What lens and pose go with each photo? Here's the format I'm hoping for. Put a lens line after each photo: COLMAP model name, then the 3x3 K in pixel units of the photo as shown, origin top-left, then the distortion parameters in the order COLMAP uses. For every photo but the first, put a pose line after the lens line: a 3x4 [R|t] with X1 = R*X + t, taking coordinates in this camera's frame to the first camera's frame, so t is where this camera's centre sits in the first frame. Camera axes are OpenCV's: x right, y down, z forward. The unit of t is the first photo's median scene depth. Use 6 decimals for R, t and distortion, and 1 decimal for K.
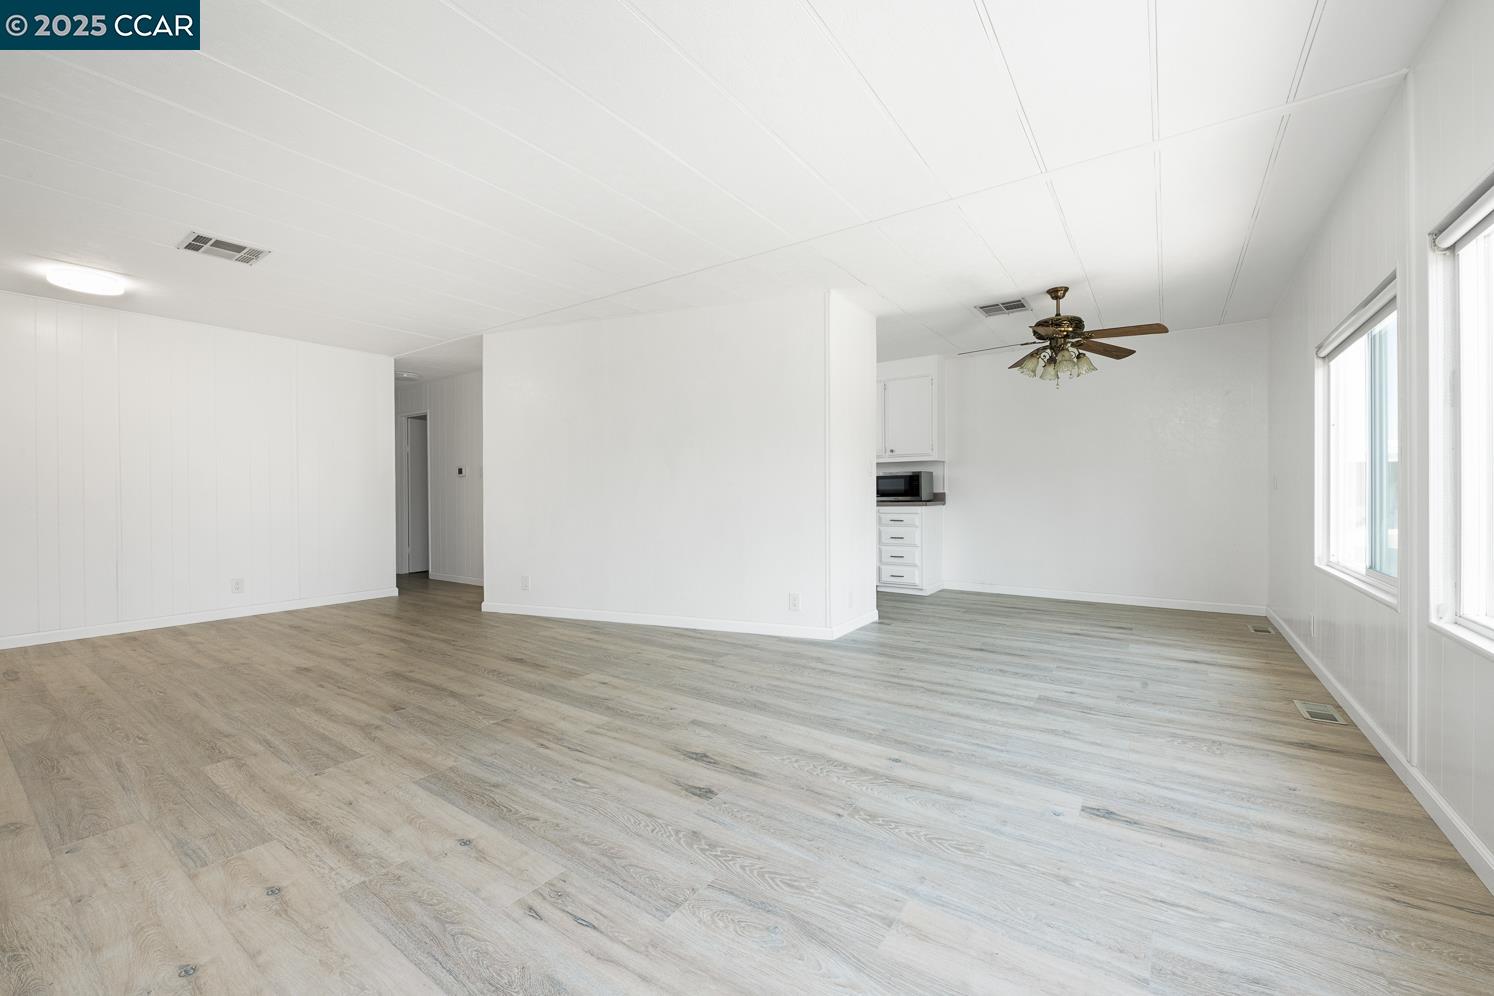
lens RADIAL K [[589.1, 0, 742.2], [0, 589.1, 498.3], [0, 0, 1]] dist [-0.000624, -0.000229]
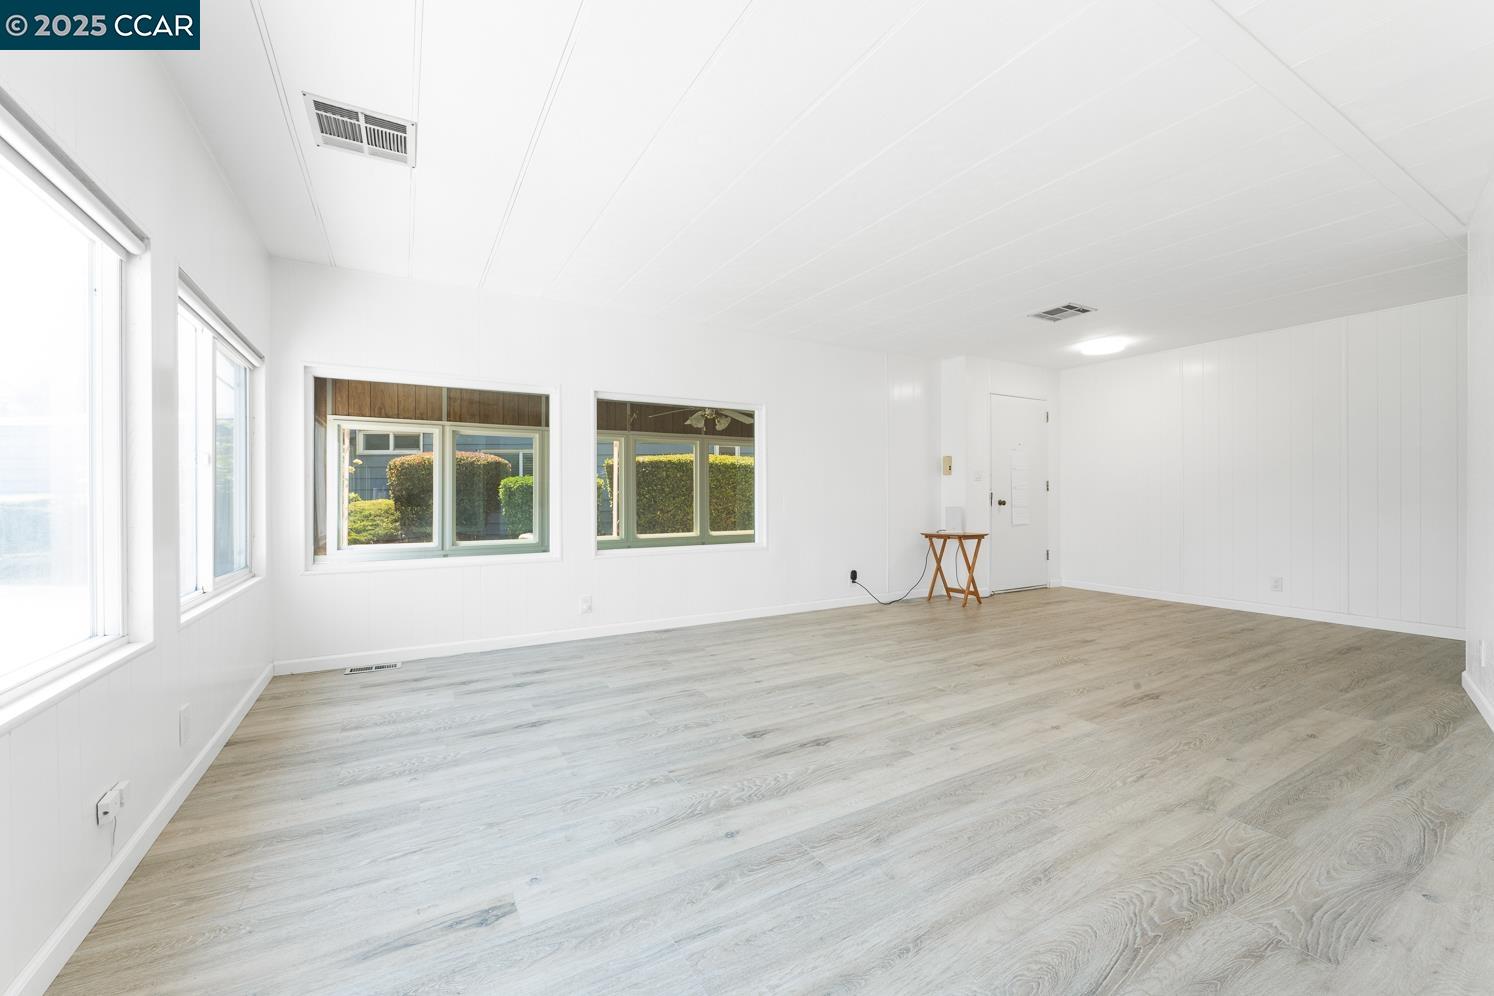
lens RADIAL K [[589.1, 0, 742.2], [0, 589.1, 498.3], [0, 0, 1]] dist [-0.000624, -0.000229]
pose [[-0.413060, 0.010956, -0.910638, 0.940453], [-0.002857, 0.999907, 0.013326, -0.017494], [0.910699, 0.008106, -0.412991, 1.295135]]
